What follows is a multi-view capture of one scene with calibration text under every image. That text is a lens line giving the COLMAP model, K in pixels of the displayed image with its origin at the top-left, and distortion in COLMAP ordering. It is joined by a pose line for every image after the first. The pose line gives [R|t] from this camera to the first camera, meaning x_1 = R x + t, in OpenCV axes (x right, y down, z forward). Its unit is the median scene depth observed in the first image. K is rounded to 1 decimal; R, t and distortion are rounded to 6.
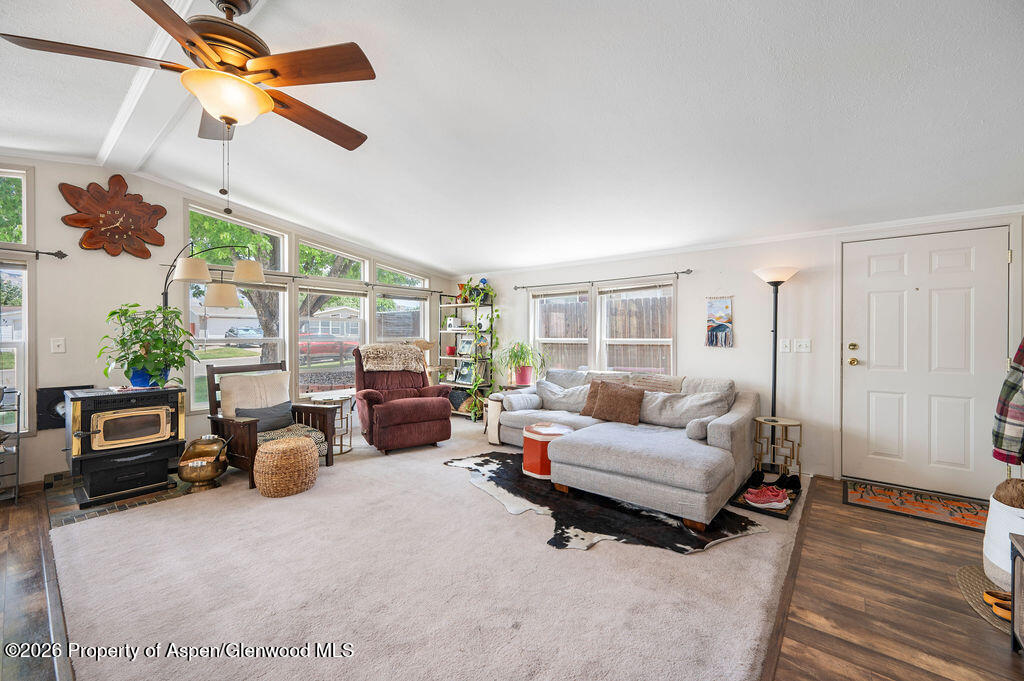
lens RADIAL K [[411.6, 0, 514.3], [0, 411.6, 338.7], [0, 0, 1]] dist [0.001270, -0.000048]
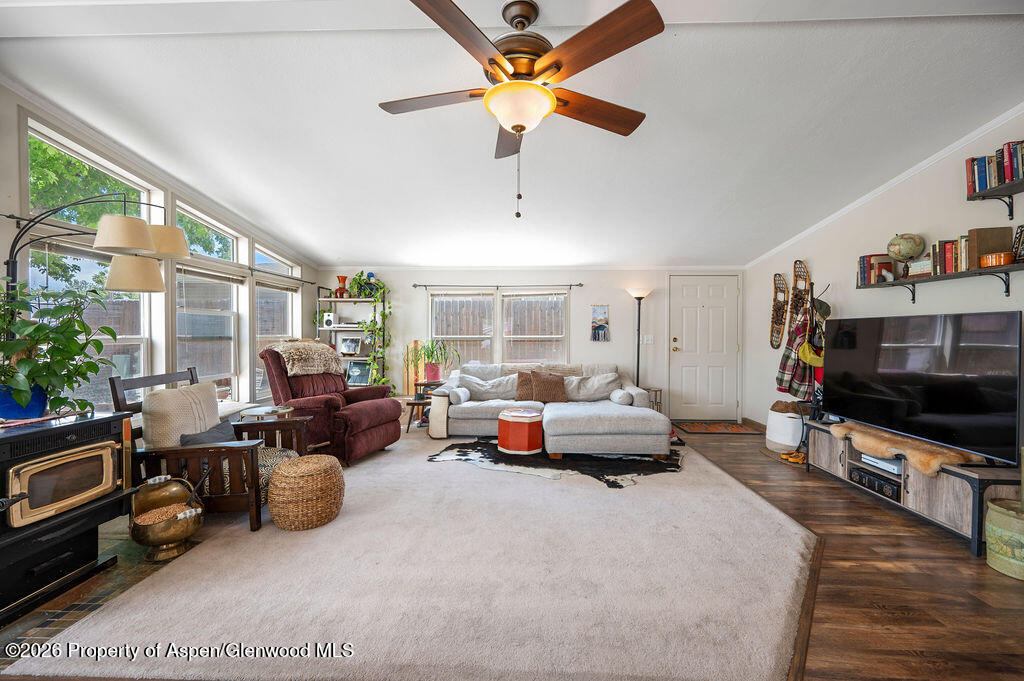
lens RADIAL K [[411.6, 0, 518.5], [0, 411.6, 338.0], [0, 0, 1]] dist [0.001270, -0.000048]
pose [[0.793191, -0.007334, 0.608929, -0.602863], [0.004997, 0.999972, 0.005535, -0.000012], [-0.608953, -0.001347, 0.793205, 0.073102]]
